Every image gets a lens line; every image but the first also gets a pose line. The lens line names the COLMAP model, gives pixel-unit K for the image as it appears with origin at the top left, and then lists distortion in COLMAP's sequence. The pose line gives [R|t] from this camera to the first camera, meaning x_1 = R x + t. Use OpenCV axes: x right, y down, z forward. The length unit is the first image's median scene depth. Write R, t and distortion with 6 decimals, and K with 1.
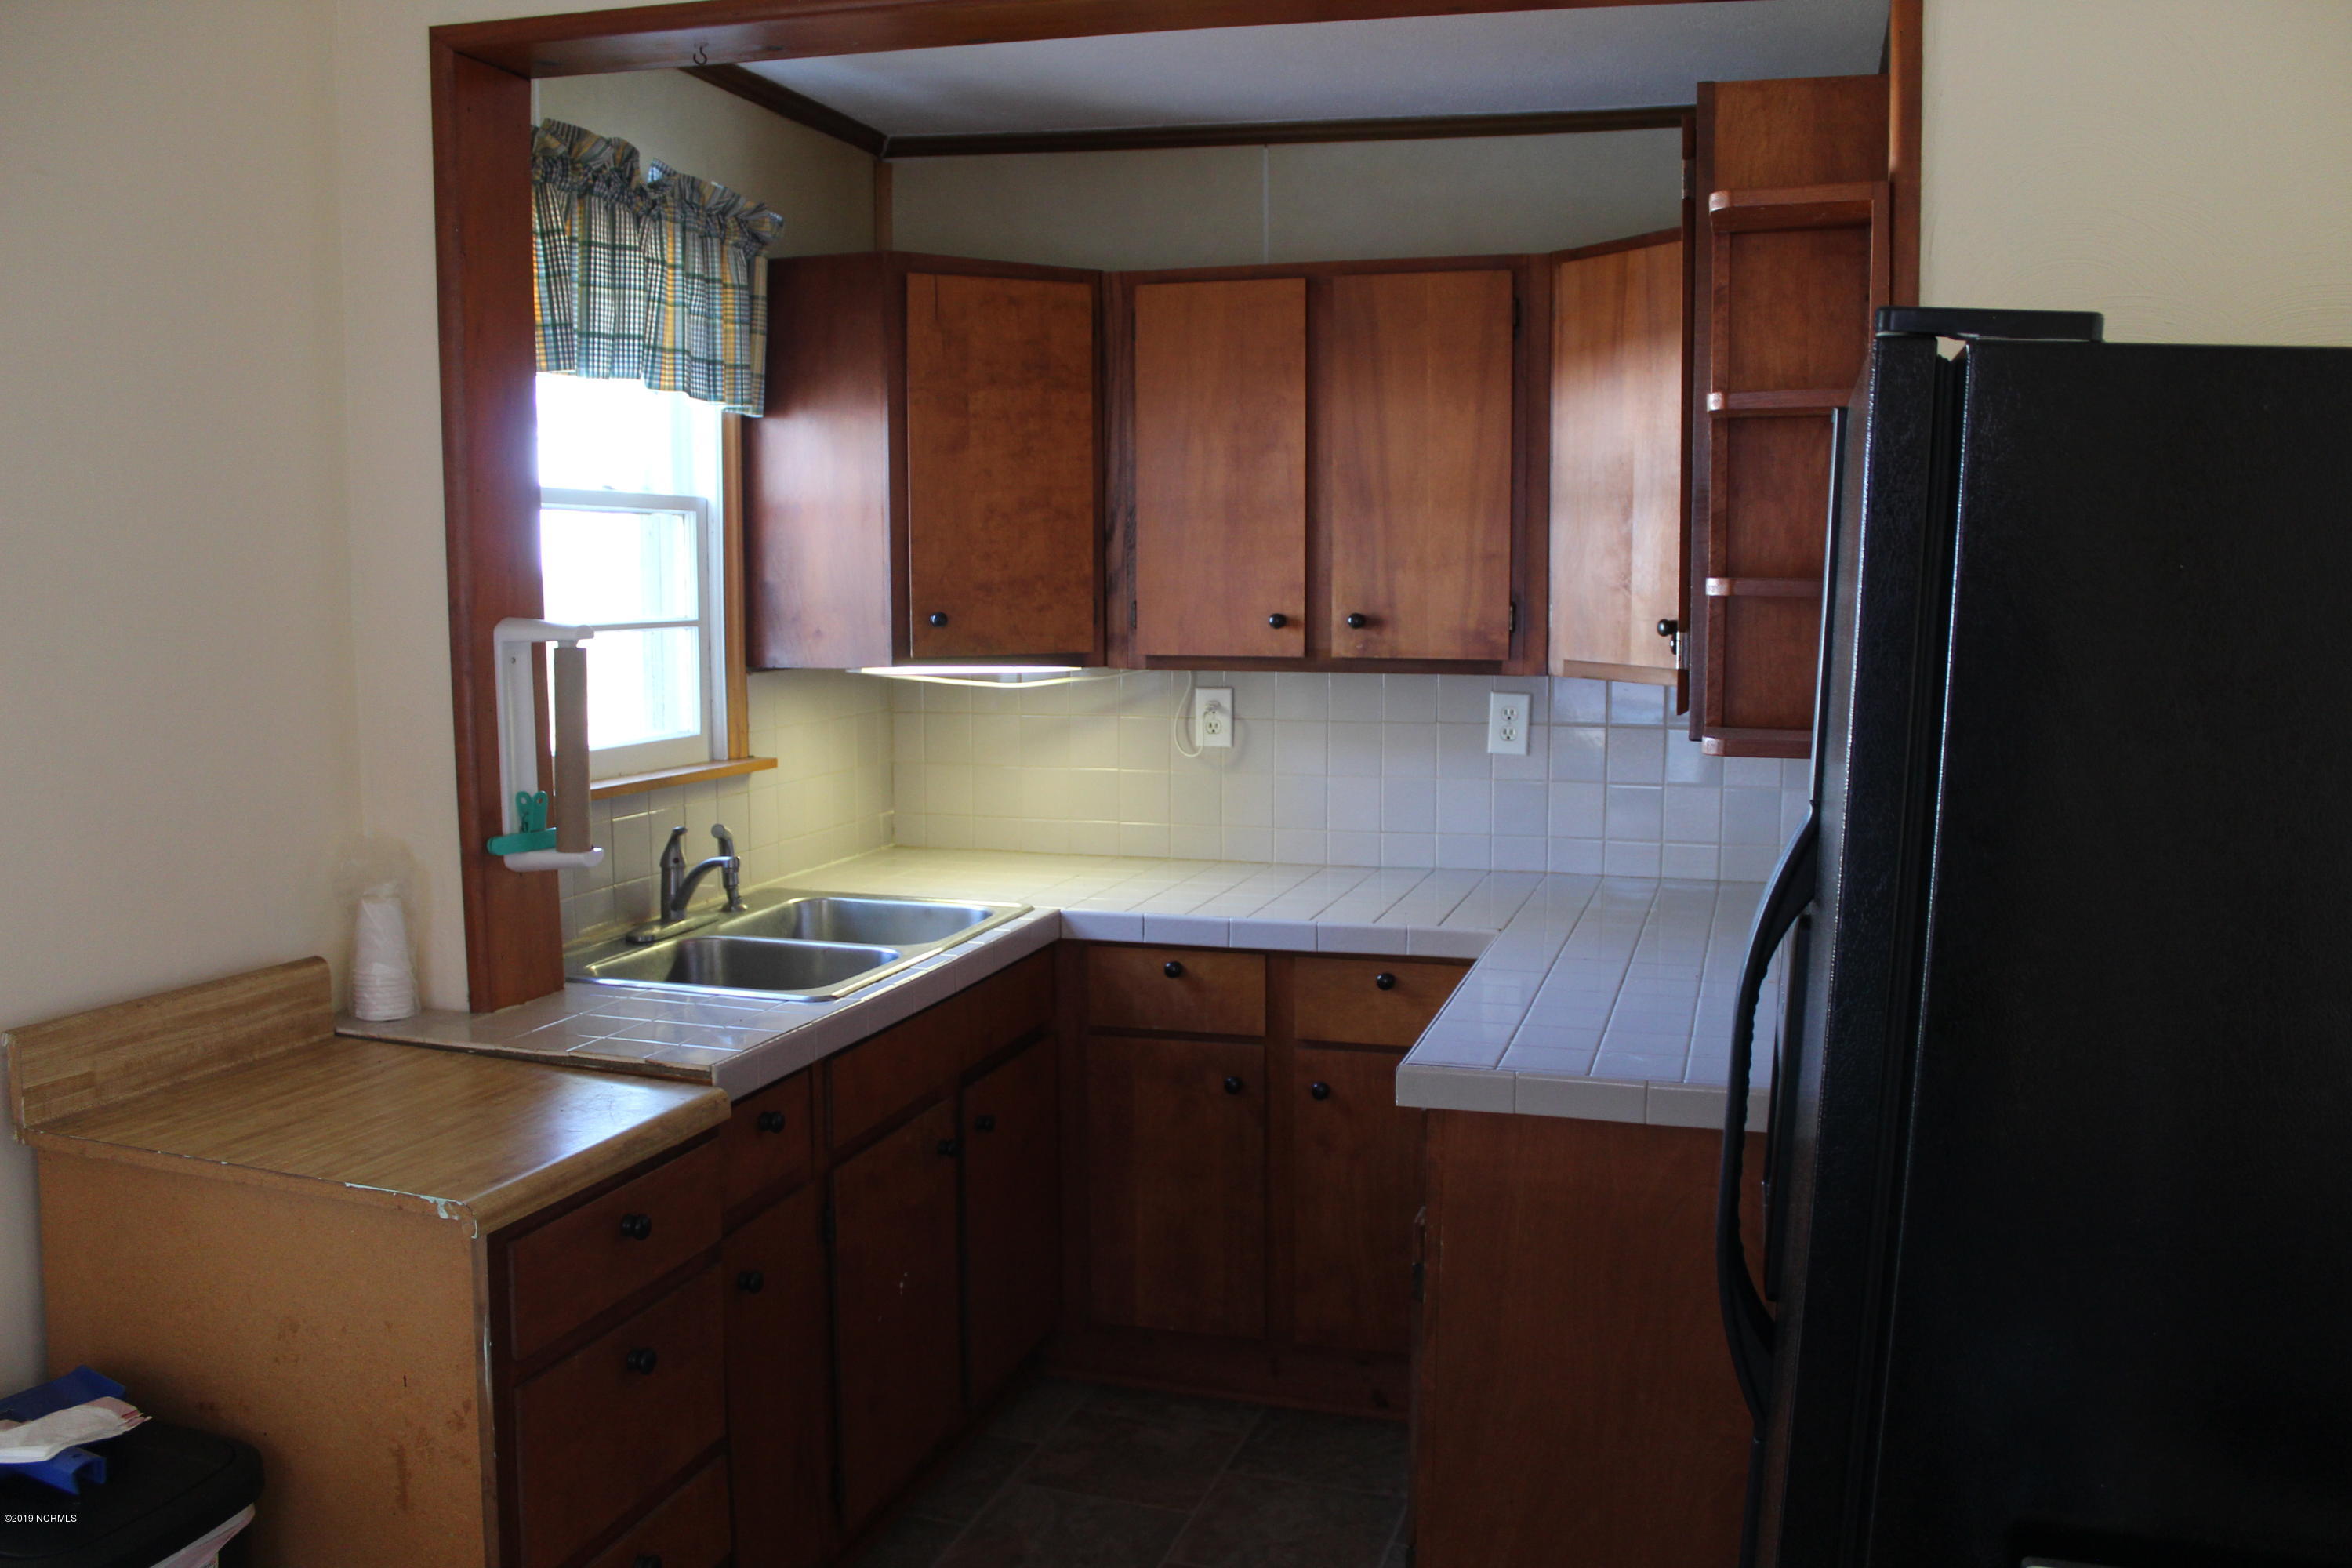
lens RADIAL K [[1929.7, 0, 1187.9], [0, 1929.7, 791.9], [0, 0, 1]] dist [-0.170029, 0.150556]
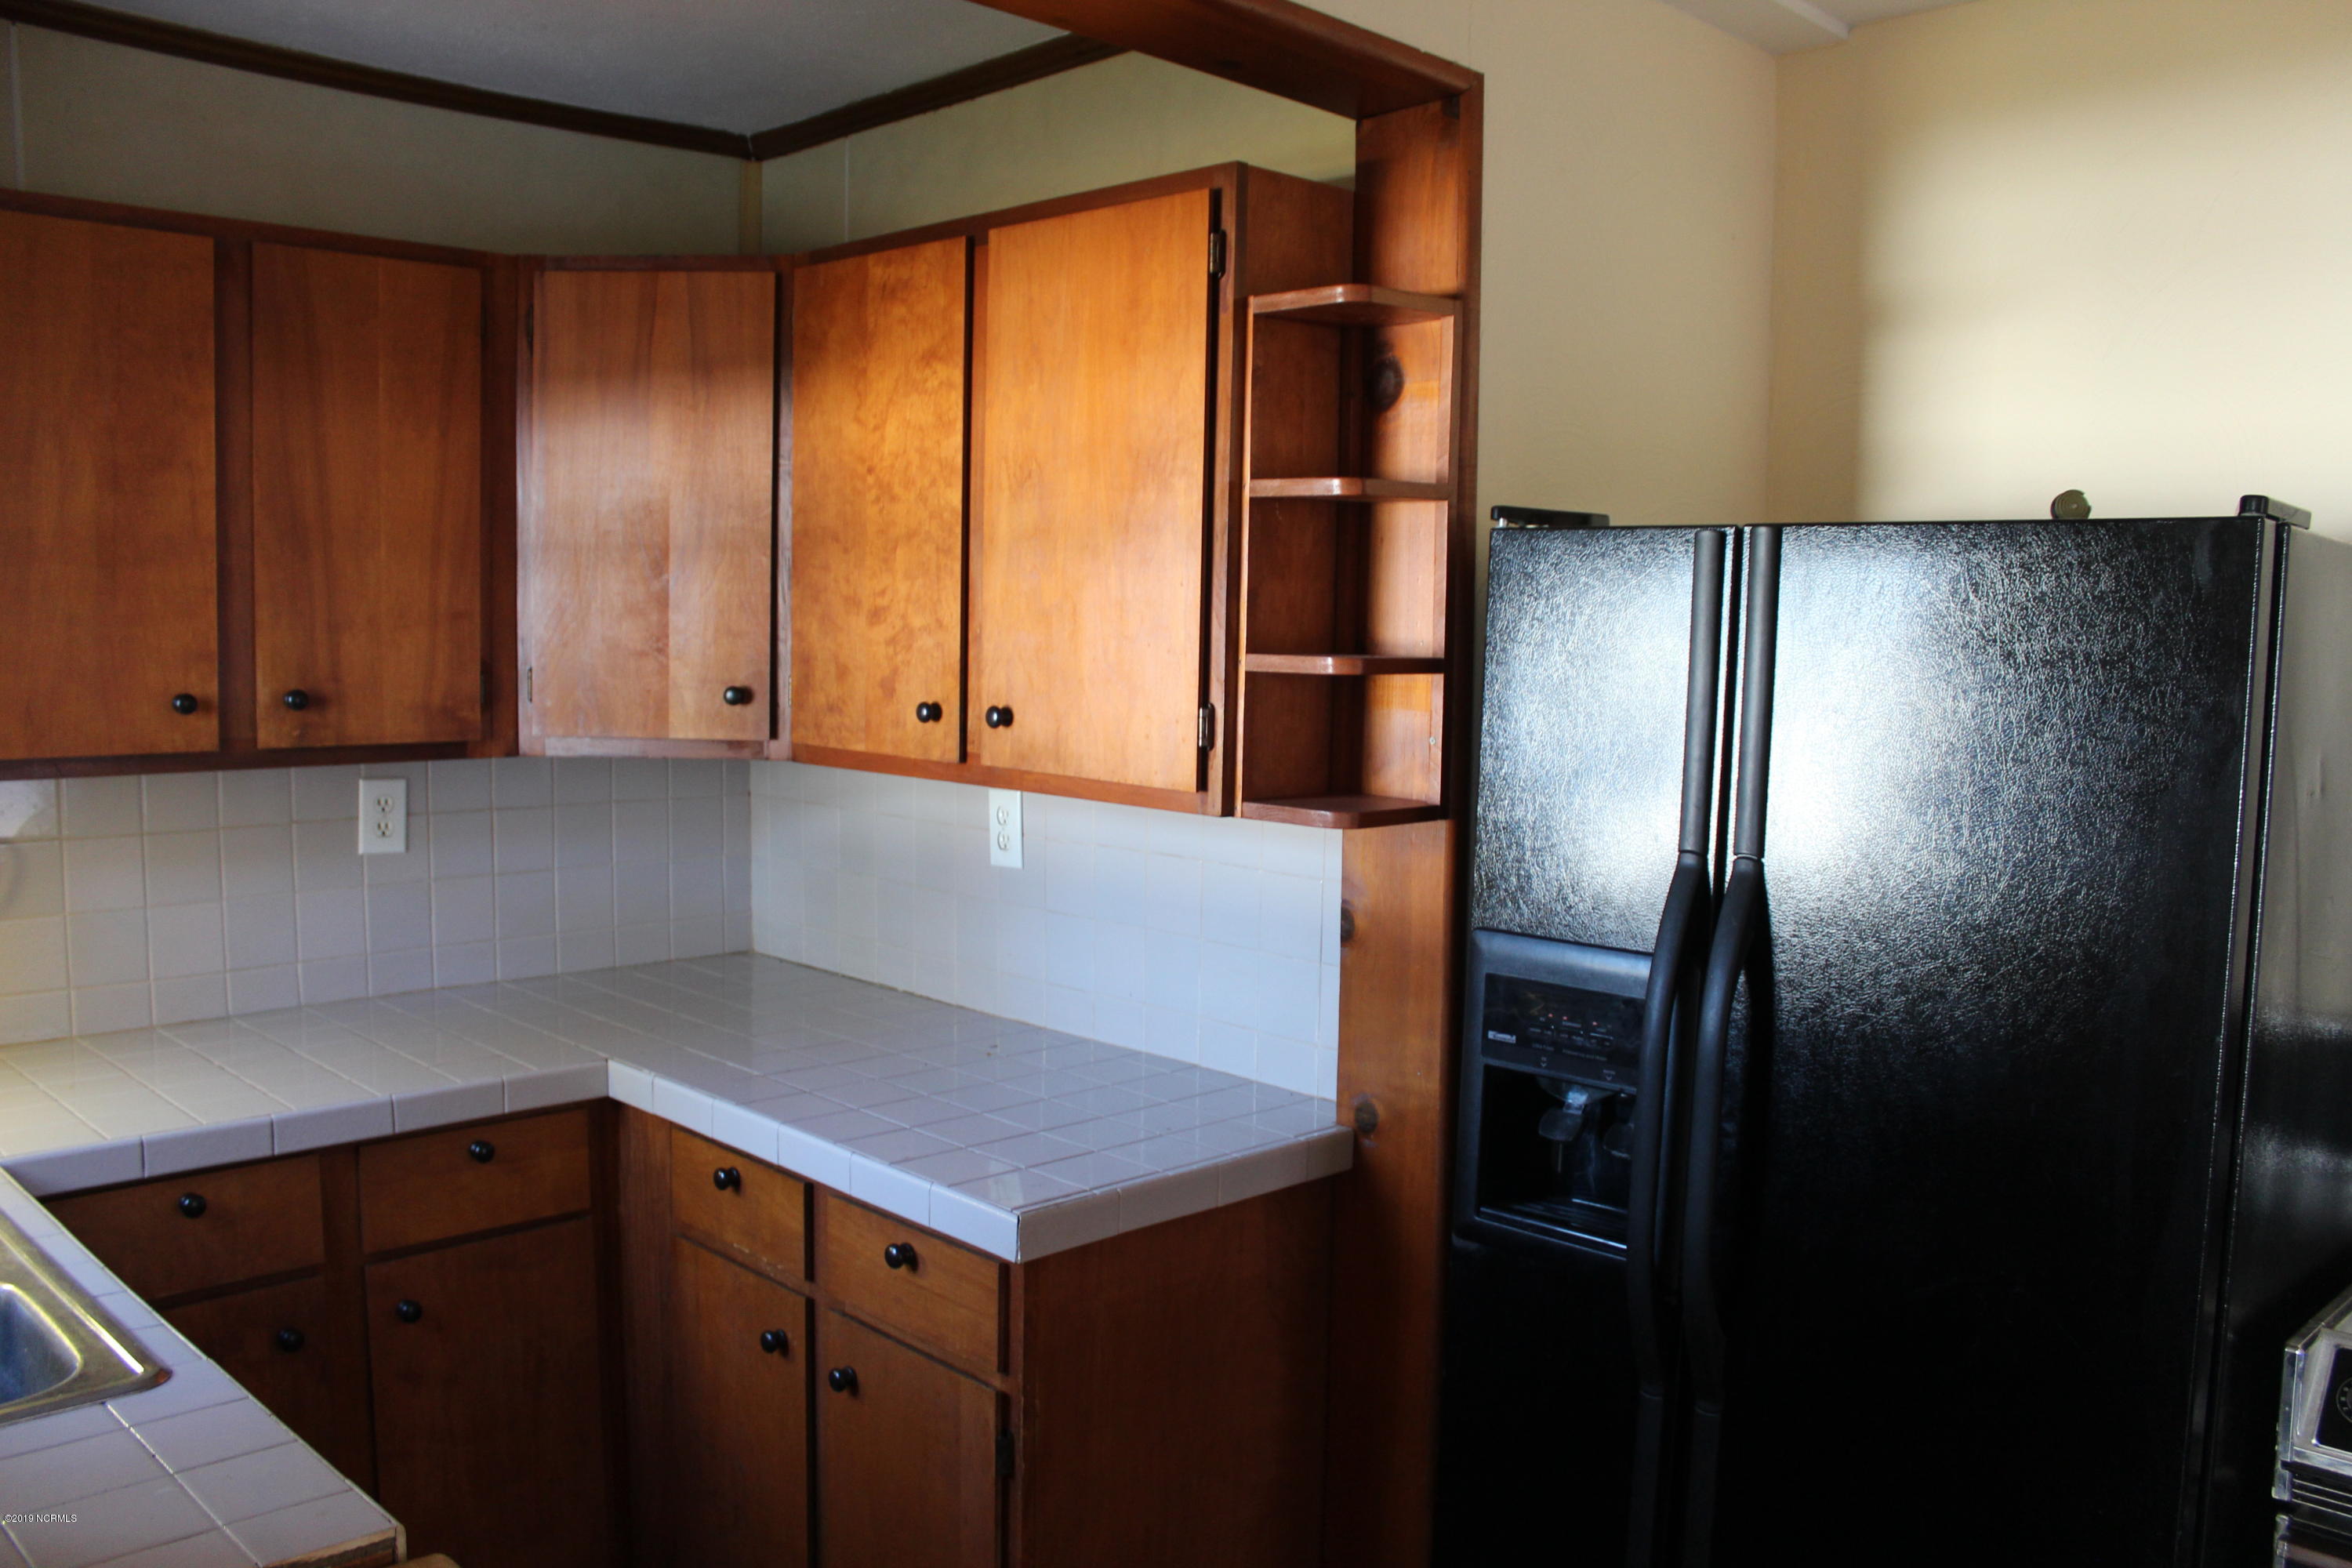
lens RADIAL K [[1929.7, 0, 1187.9], [0, 1929.7, 791.9], [0, 0, 1]] dist [-0.170029, 0.150556]
pose [[0.485374, -0.074663, 0.871113, -0.396112], [0.085734, 0.995610, 0.037563, -0.050653], [-0.870093, 0.056451, 0.489644, 0.334494]]
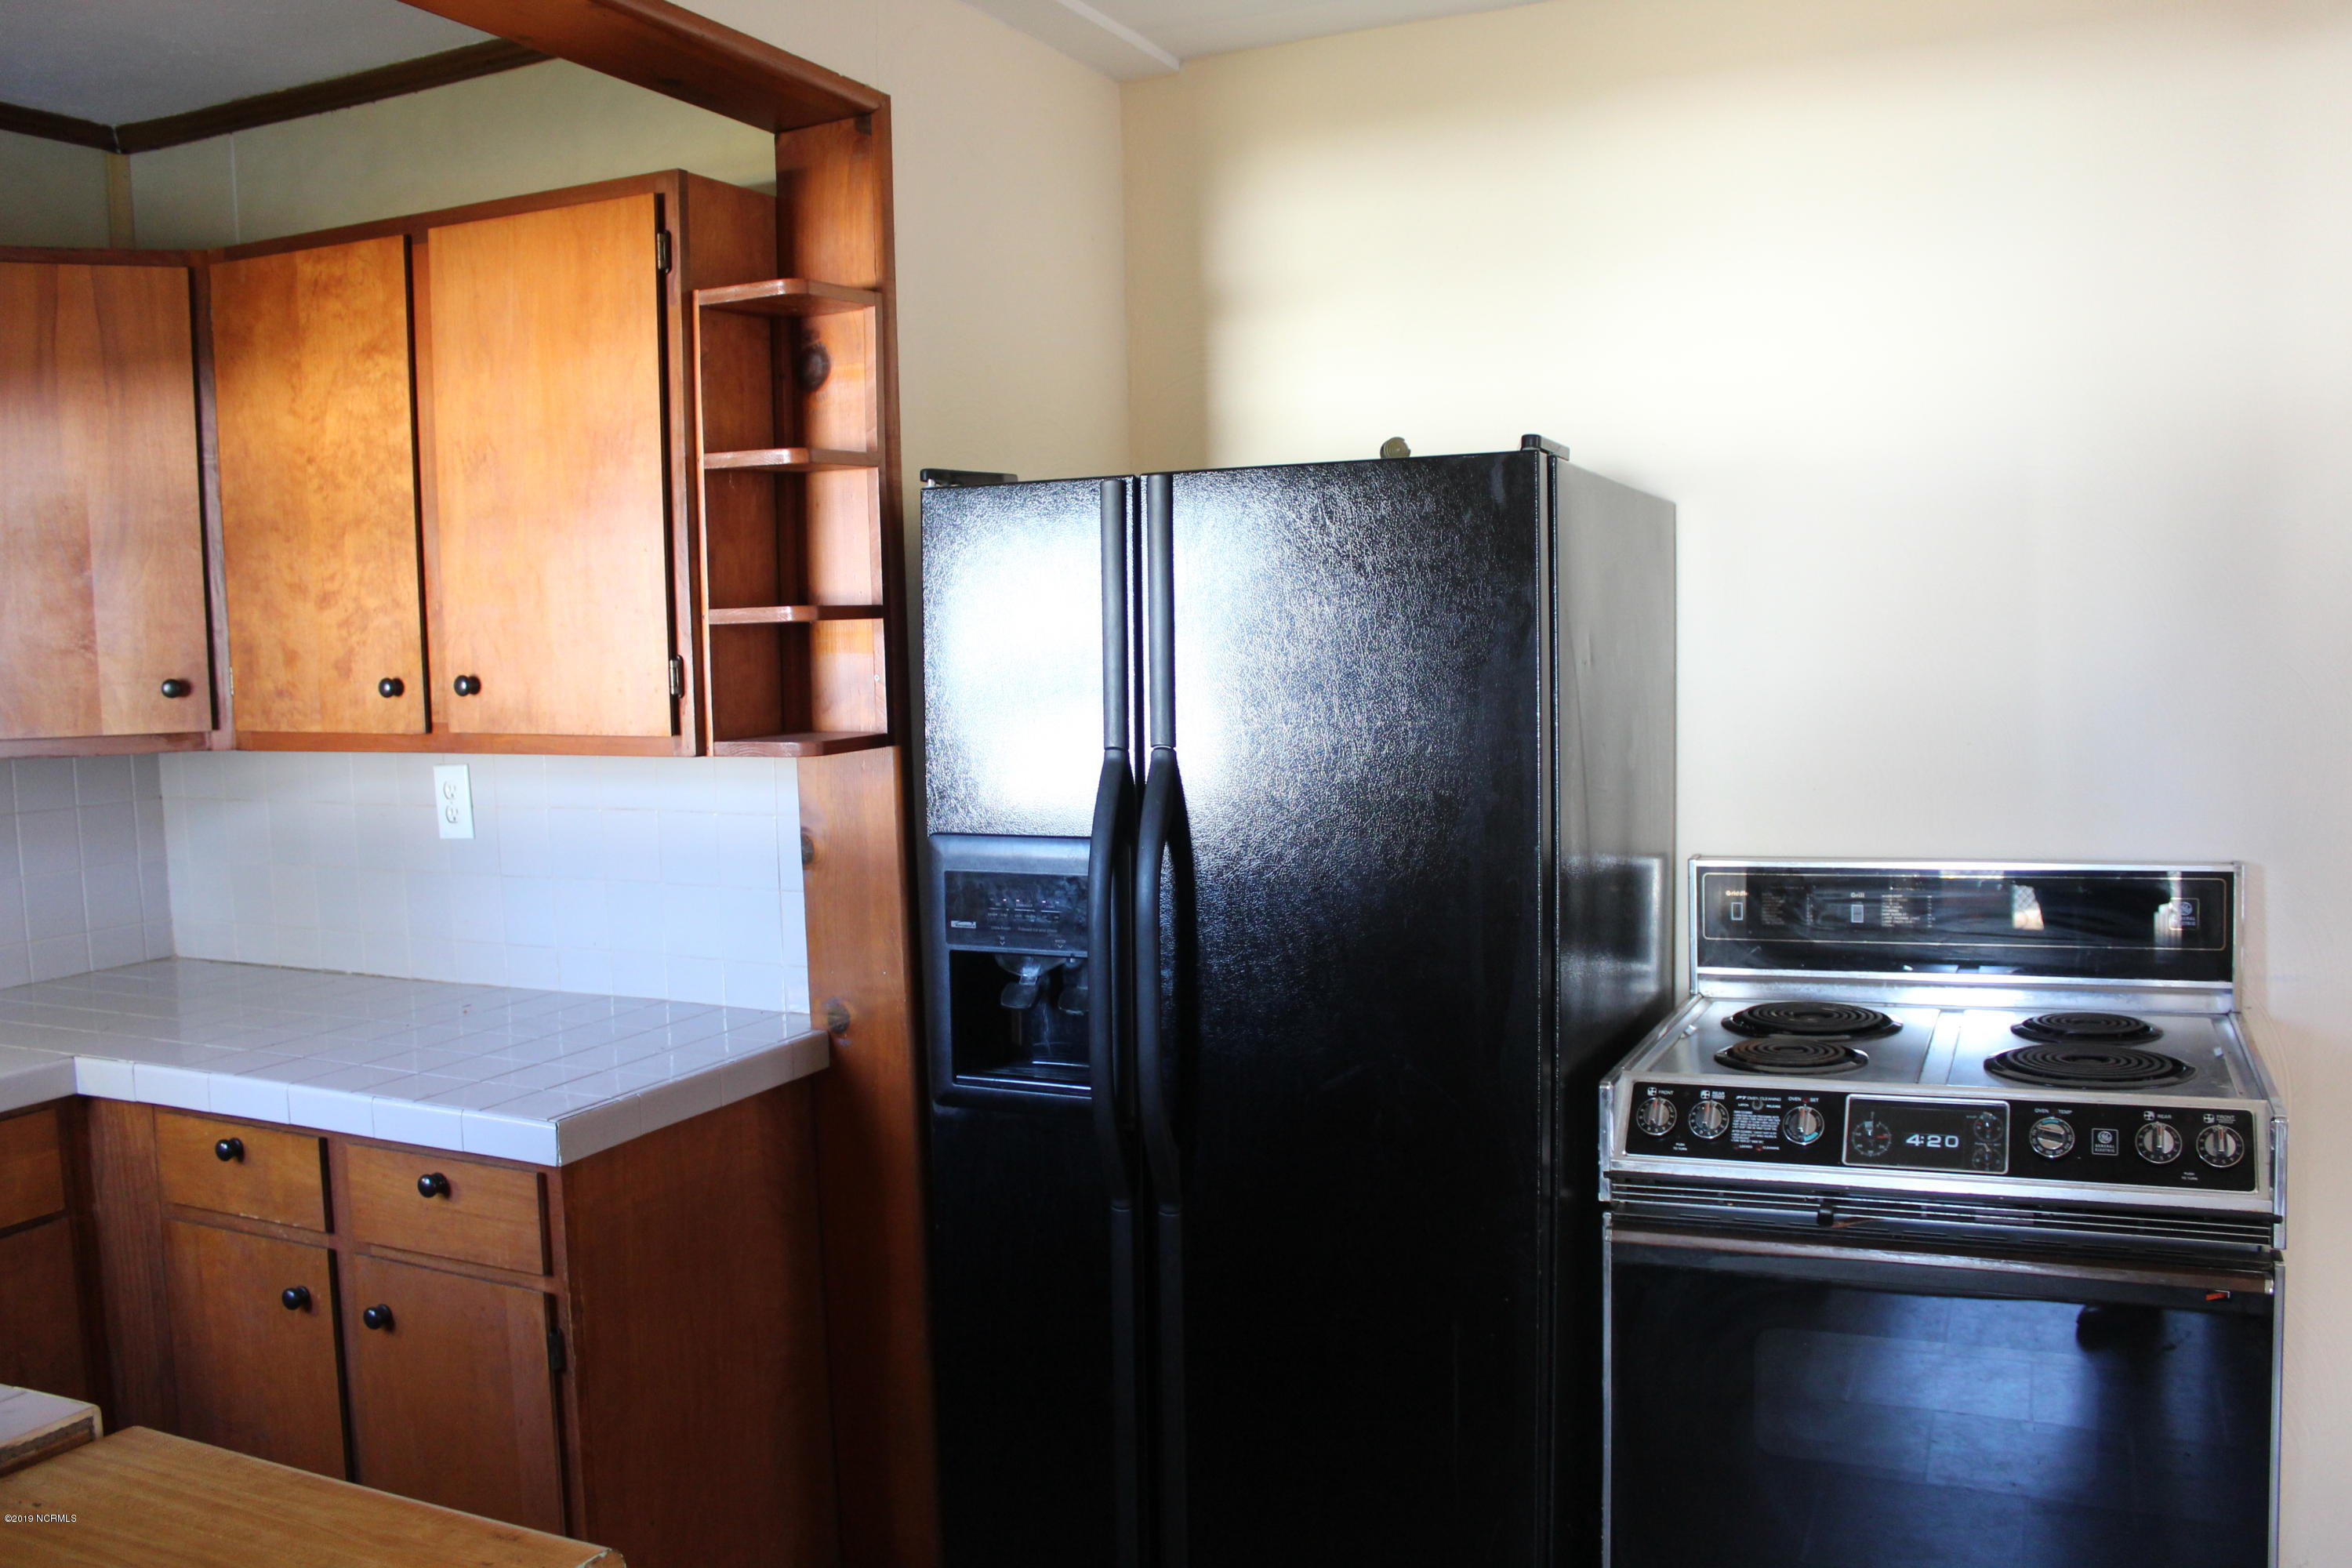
lens RADIAL K [[1929.7, 0, 1187.9], [0, 1929.7, 791.9], [0, 0, 1]] dist [-0.170029, 0.150556]
pose [[0.149060, -0.097060, 0.984053, -0.503581], [0.141550, 0.987016, 0.075911, -0.032208], [-0.978644, 0.127978, 0.160863, 0.348762]]
